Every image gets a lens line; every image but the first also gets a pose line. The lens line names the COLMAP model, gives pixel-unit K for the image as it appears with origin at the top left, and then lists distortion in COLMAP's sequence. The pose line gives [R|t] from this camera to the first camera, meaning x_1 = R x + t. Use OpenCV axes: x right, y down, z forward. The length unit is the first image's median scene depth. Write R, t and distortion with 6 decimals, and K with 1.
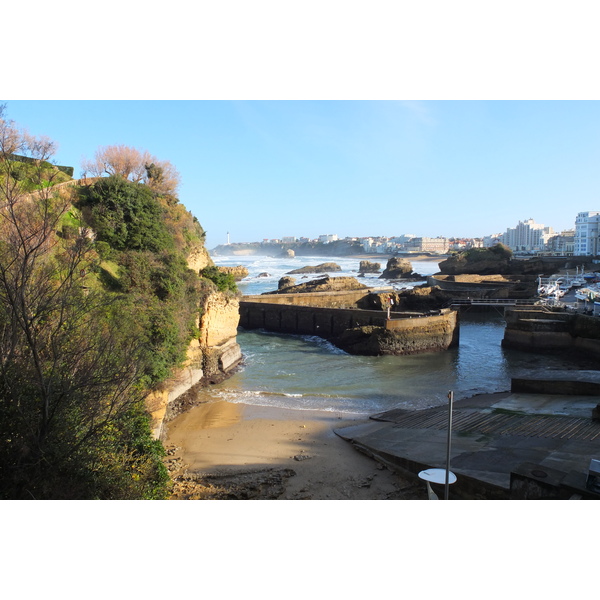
lens RADIAL K [[454.6, 0, 300.0], [0, 454.6, 300.0], [0, 0, 1]] dist [-0.063742, 0.005571]
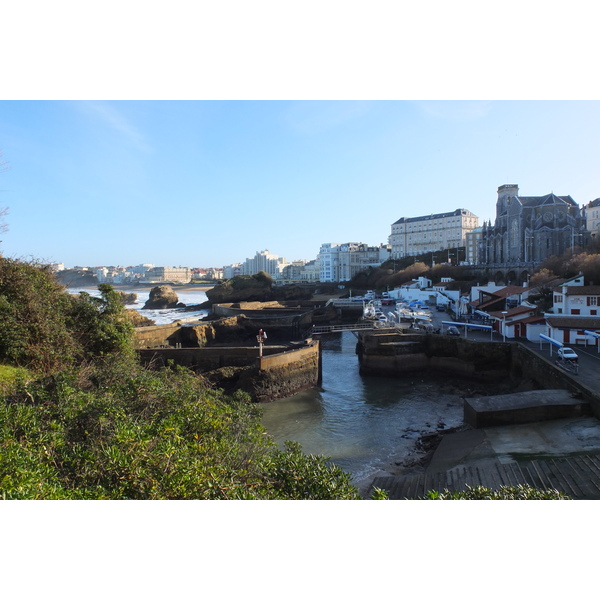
lens RADIAL K [[454.6, 0, 300.0], [0, 454.6, 300.0], [0, 0, 1]] dist [-0.063742, 0.005571]
pose [[0.838673, -0.028635, 0.543883, -0.052892], [0.064670, 0.996788, -0.047241, -0.004685], [-0.540783, 0.074792, 0.837831, 0.078349]]
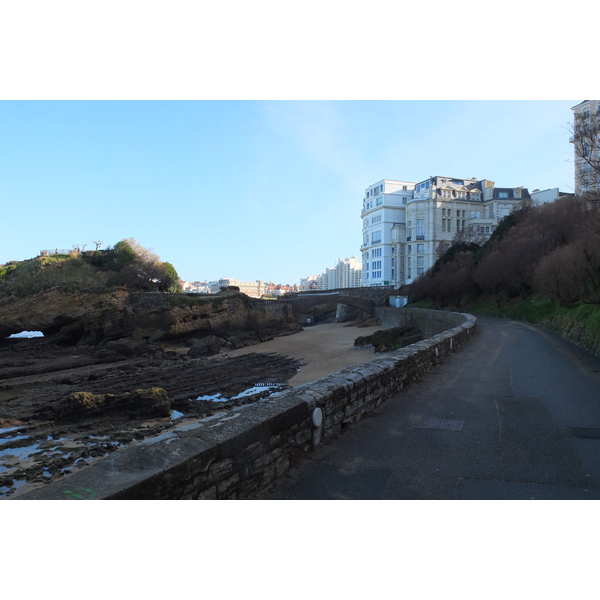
lens RADIAL K [[454.6, 0, 300.0], [0, 454.6, 300.0], [0, 0, 1]] dist [-0.063742, 0.005571]
pose [[0.956556, 0.023509, 0.290598, 0.473151], [0.008612, 0.994030, -0.108763, -0.047824], [-0.291420, 0.106541, 0.950644, 0.656183]]
